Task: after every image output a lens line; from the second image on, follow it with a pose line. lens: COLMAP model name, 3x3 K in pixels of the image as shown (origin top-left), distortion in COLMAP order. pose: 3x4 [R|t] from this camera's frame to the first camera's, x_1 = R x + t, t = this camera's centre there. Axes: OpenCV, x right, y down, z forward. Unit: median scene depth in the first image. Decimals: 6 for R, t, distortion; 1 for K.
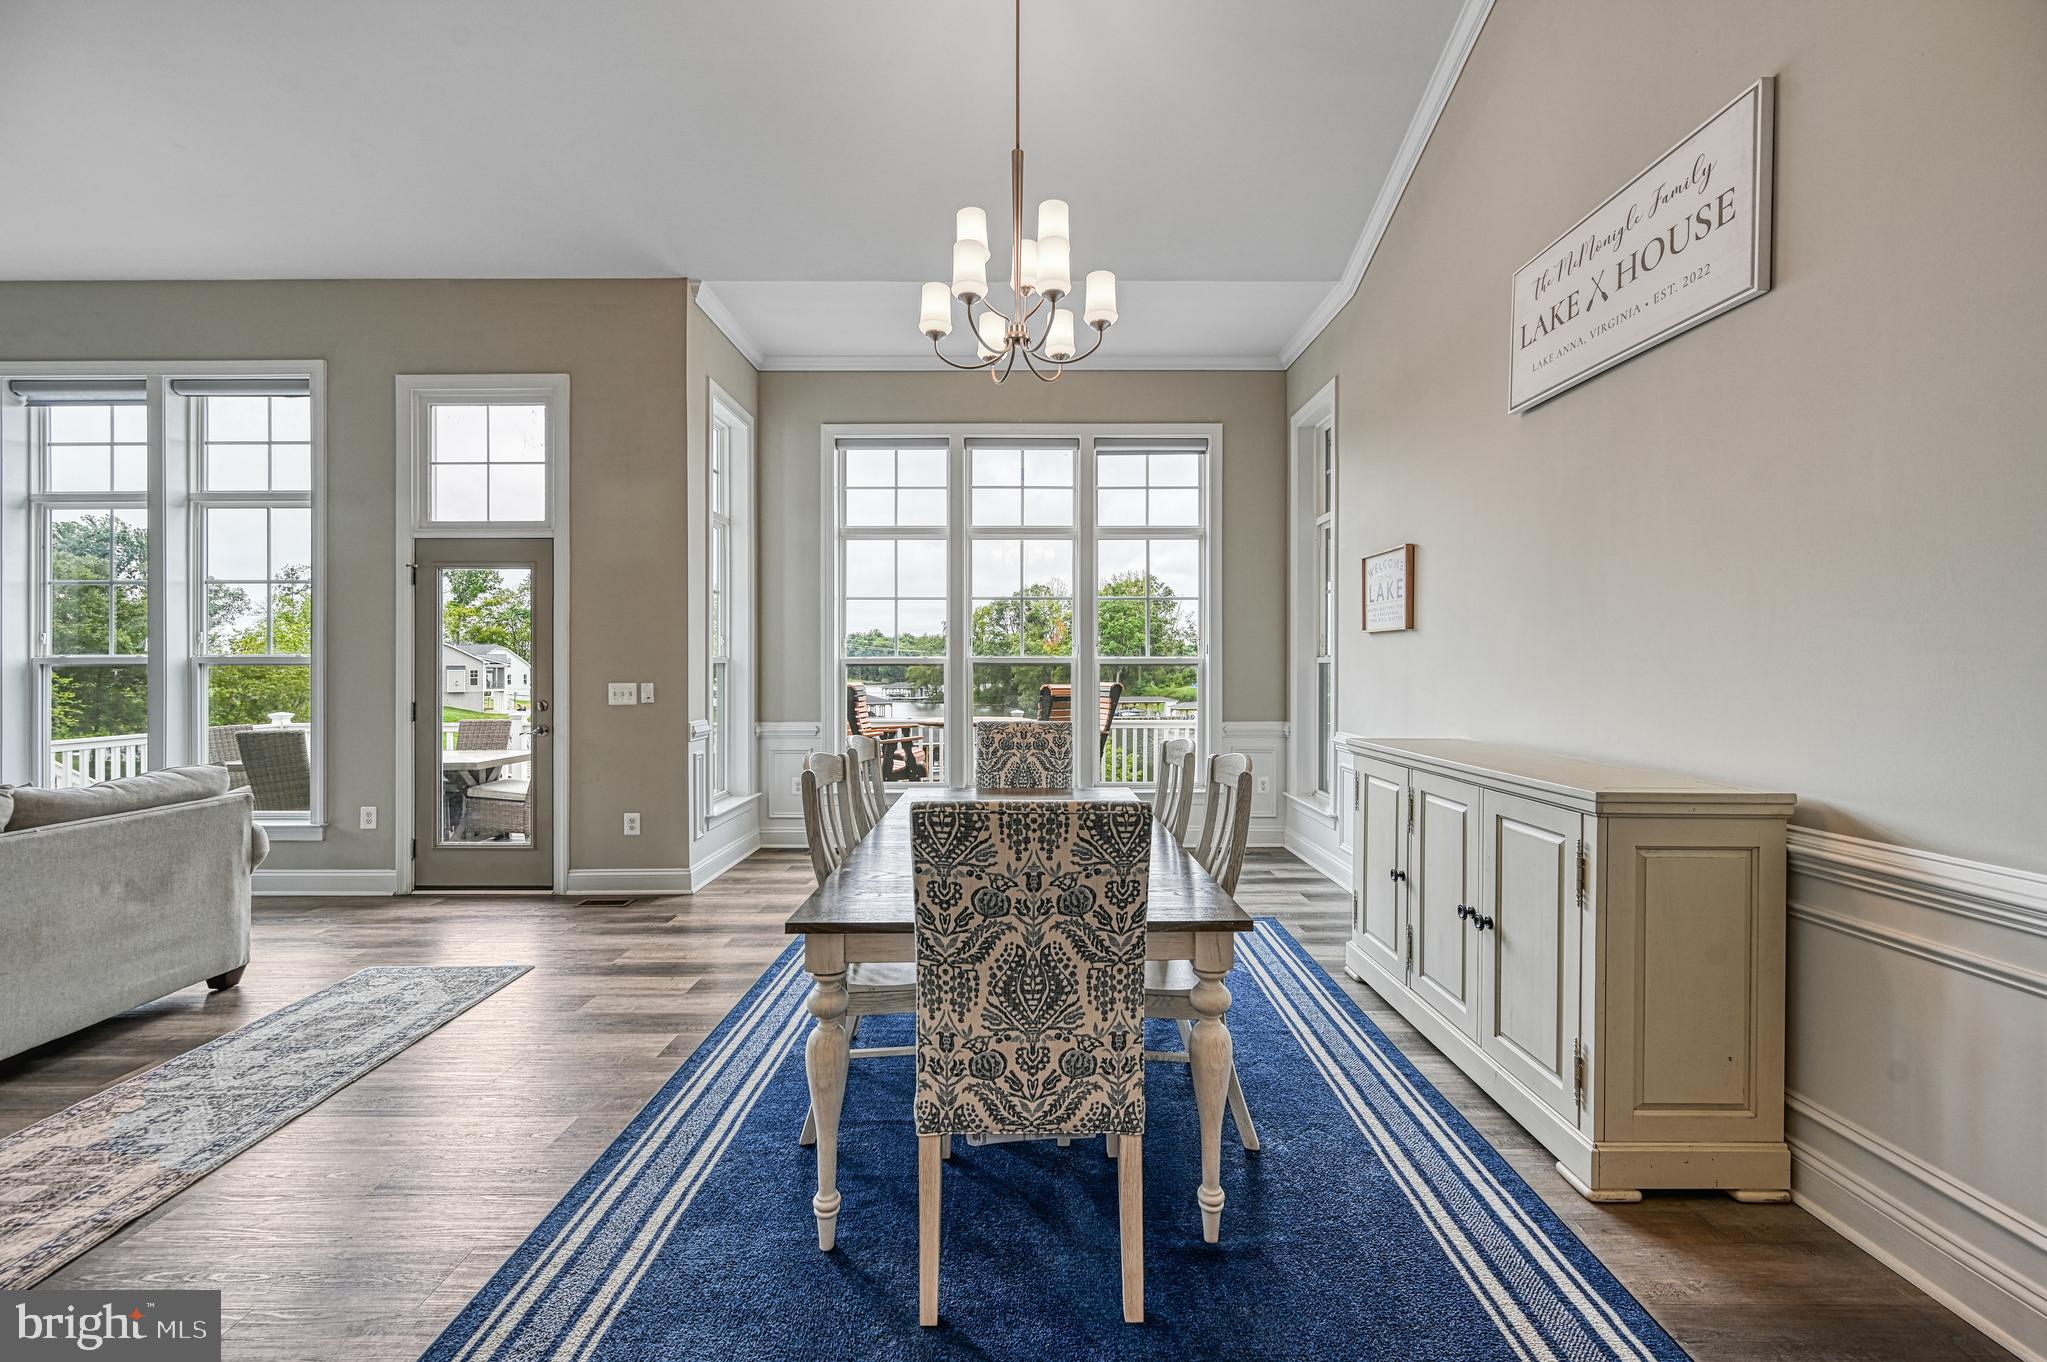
lens RADIAL K [[812.6, 0, 1022.4], [0, 812.6, 669.0], [0, 0, 1]] dist [-0.003302, 0.001314]
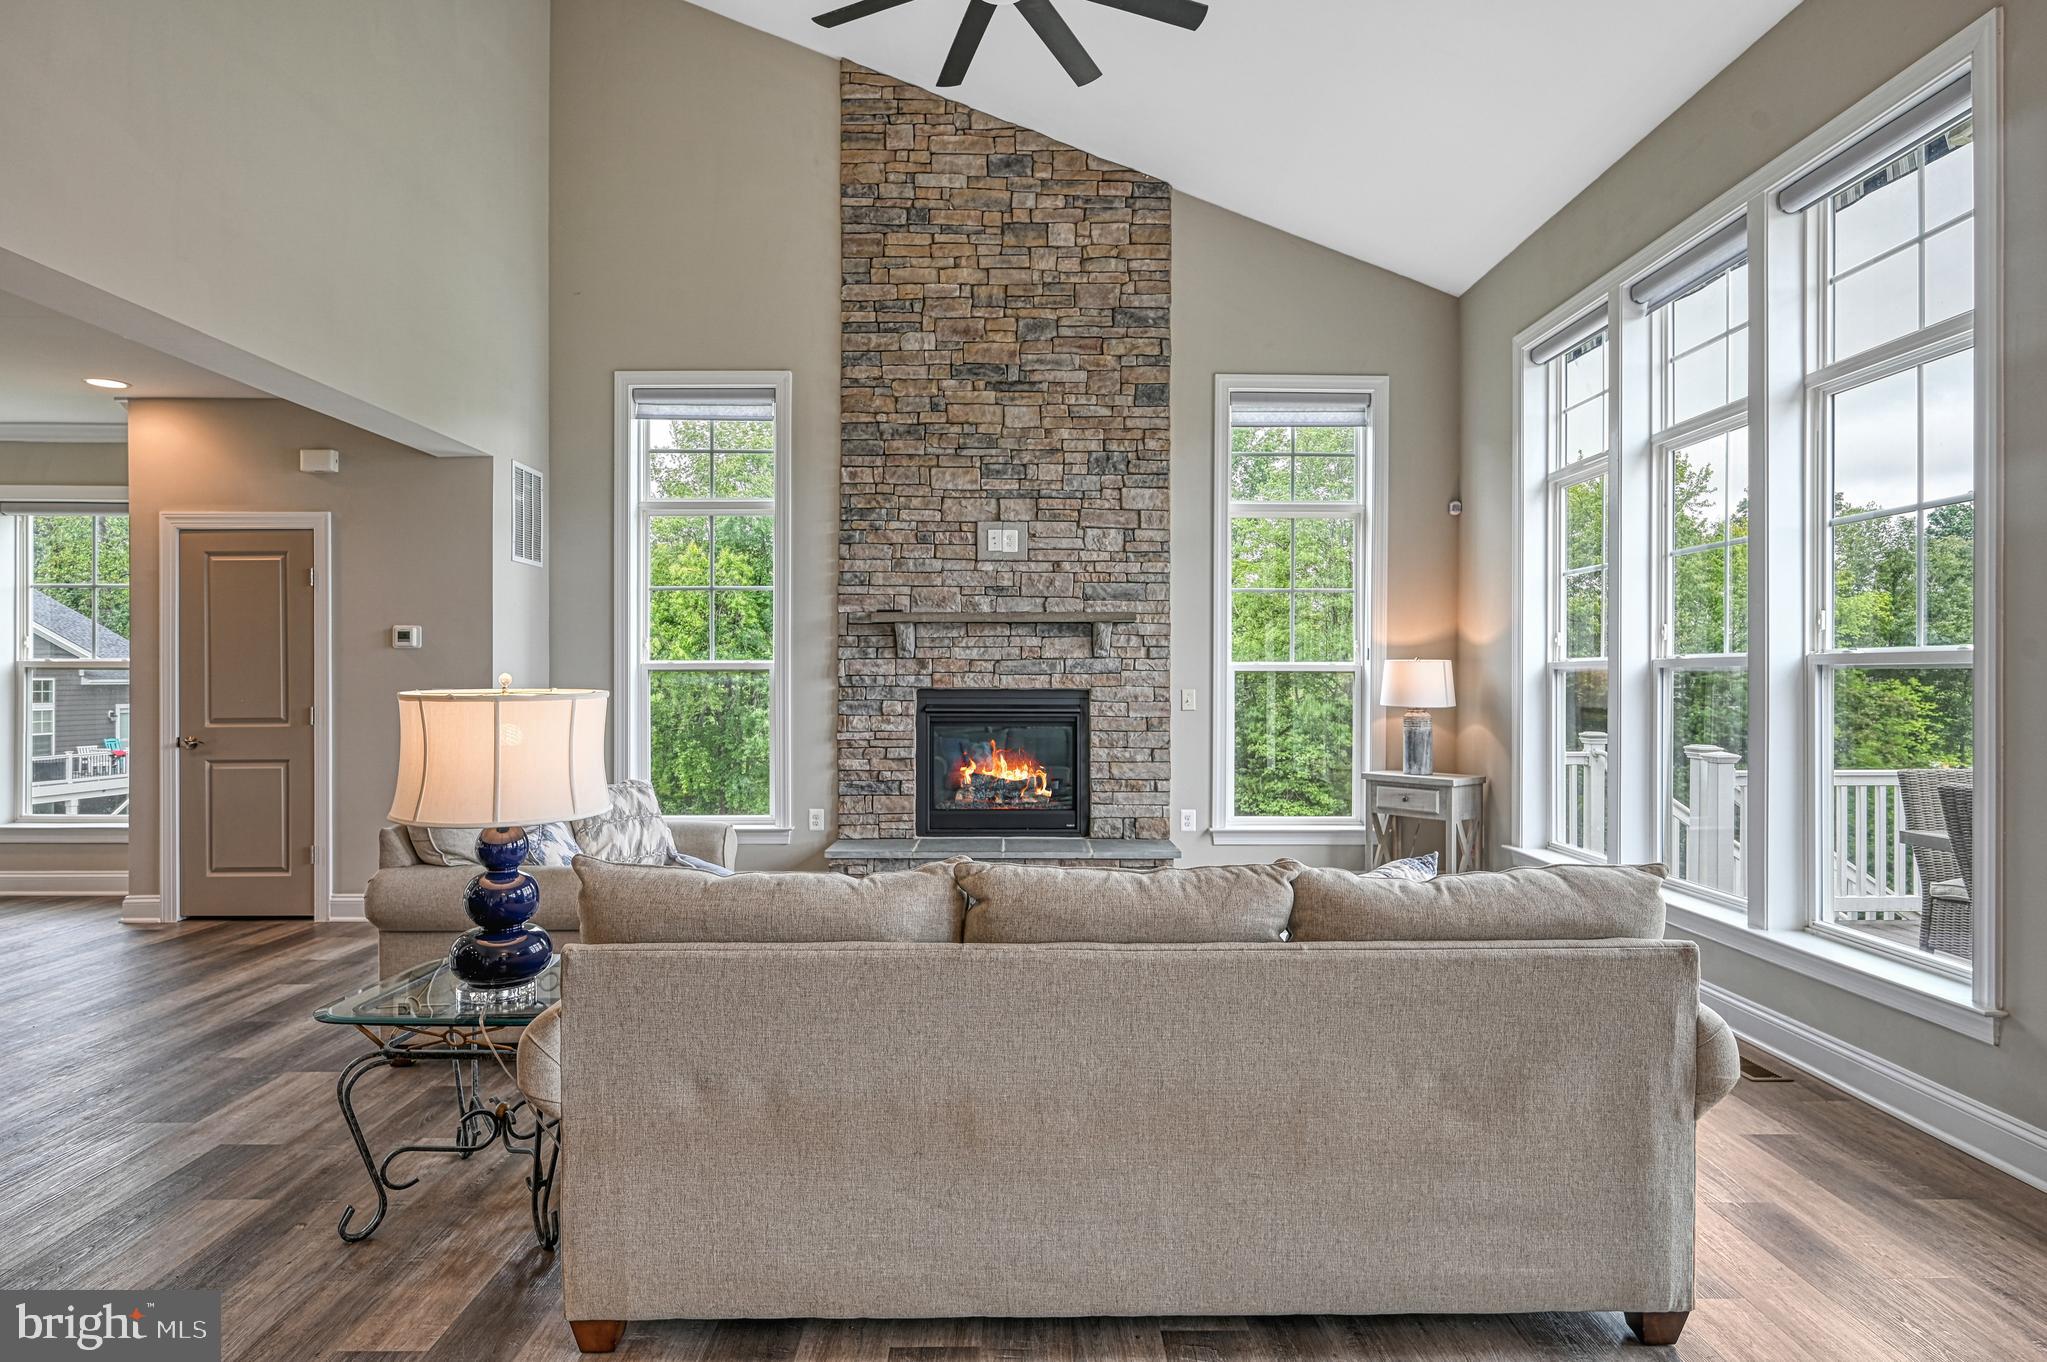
lens RADIAL K [[1119.3, 0, 1024.3], [0, 1119.3, 674.6], [0, 0, 1]] dist [-0.004024, -0.001361]
pose [[0.005094, 0.000202, -0.999987, -0.230193], [-0.002122, 0.999998, 0.000191, 0.000944], [0.999985, 0.002121, 0.005094, 0.444576]]
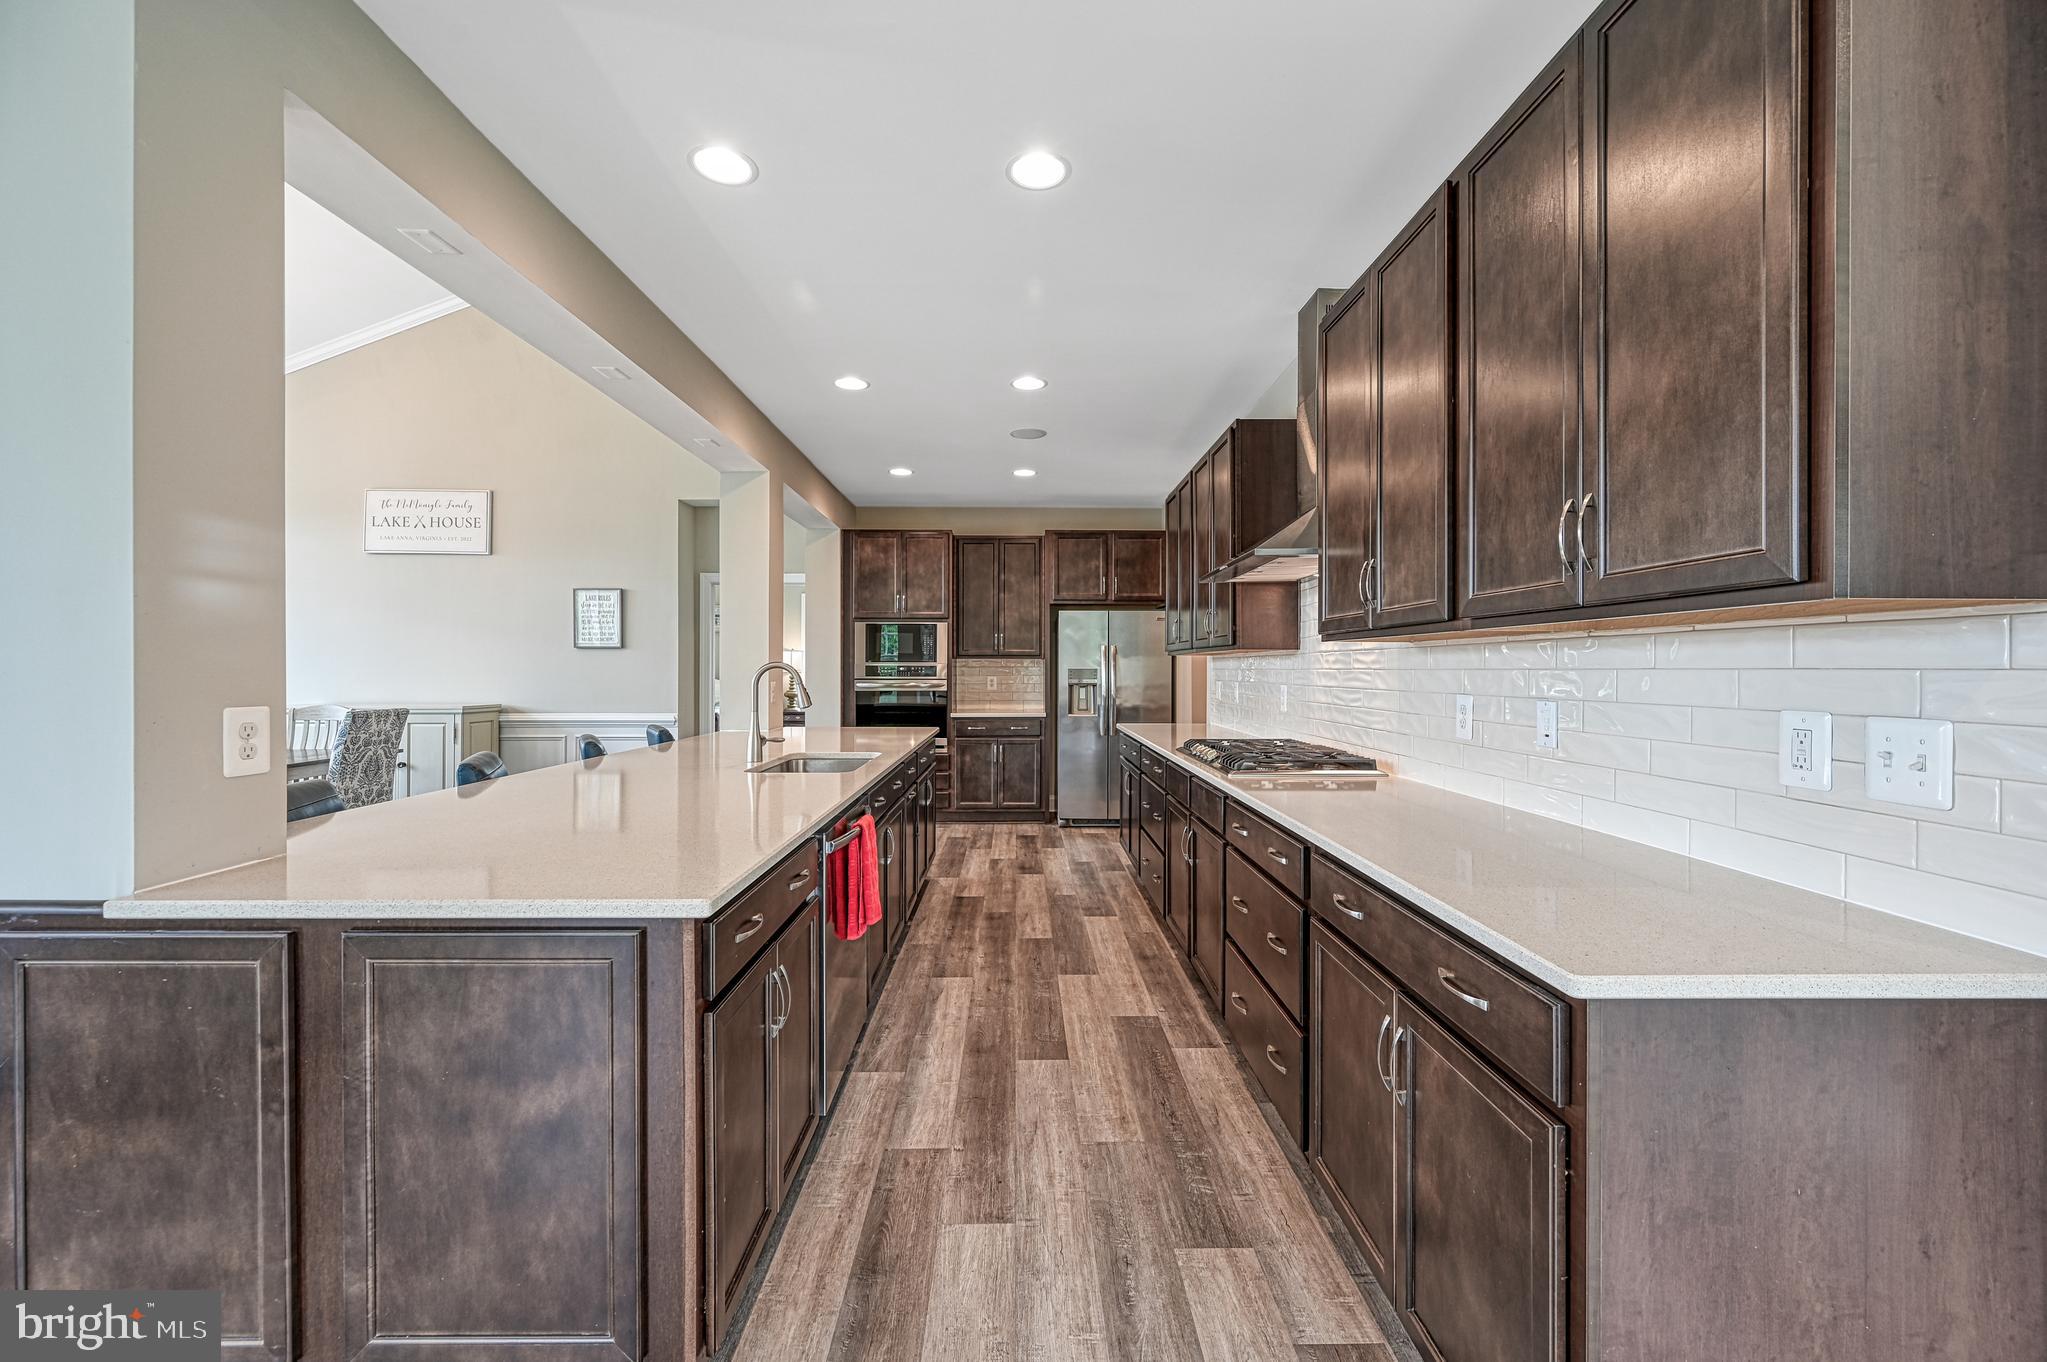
lens RADIAL K [[812.6, 0, 1021.8], [0, 812.6, 675.5], [0, 0, 1]] dist [-0.003302, 0.001314]
pose [[-0.009418, -0.008927, 0.999916, -1.079219], [-0.001284, 0.999959, 0.008916, -0.000734], [-0.999955, -0.001200, -0.009429, -0.509440]]
